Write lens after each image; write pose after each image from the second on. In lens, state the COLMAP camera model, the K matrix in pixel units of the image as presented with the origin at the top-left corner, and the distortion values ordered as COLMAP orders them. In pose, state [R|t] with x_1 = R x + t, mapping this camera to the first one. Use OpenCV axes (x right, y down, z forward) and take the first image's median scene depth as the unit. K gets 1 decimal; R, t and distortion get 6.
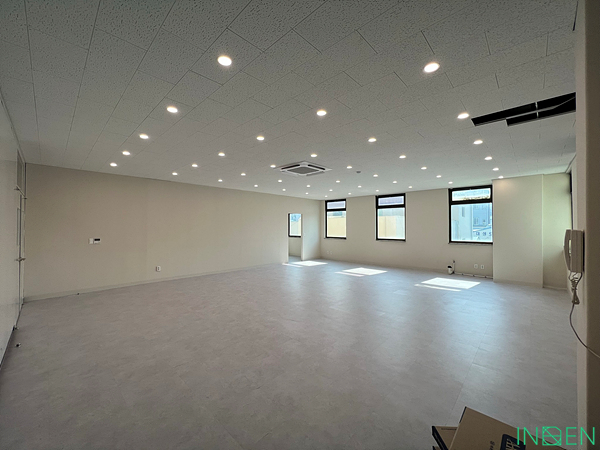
lens RADIAL K [[242.8, 0, 298.4], [0, 242.8, 225.6], [0, 0, 1]] dist [-0.005553, 0.001152]
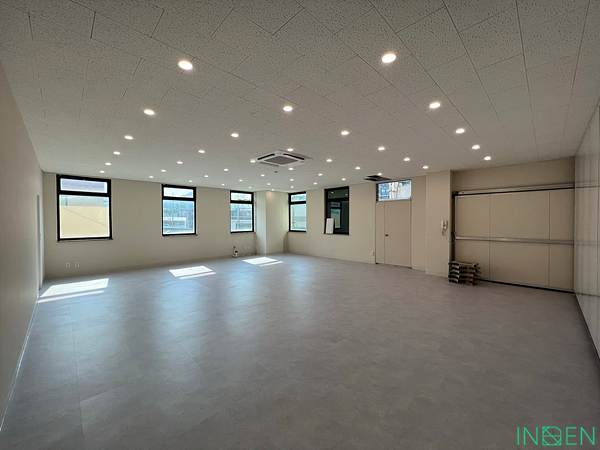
lens RADIAL K [[242.8, 0, 298.6], [0, 242.8, 222.0], [0, 0, 1]] dist [-0.005553, 0.001152]
pose [[0.027675, -0.007821, 0.999586, -0.434095], [-0.000625, 0.999969, 0.007841, 0.002101], [-0.999617, -0.000842, 0.027669, 0.425088]]
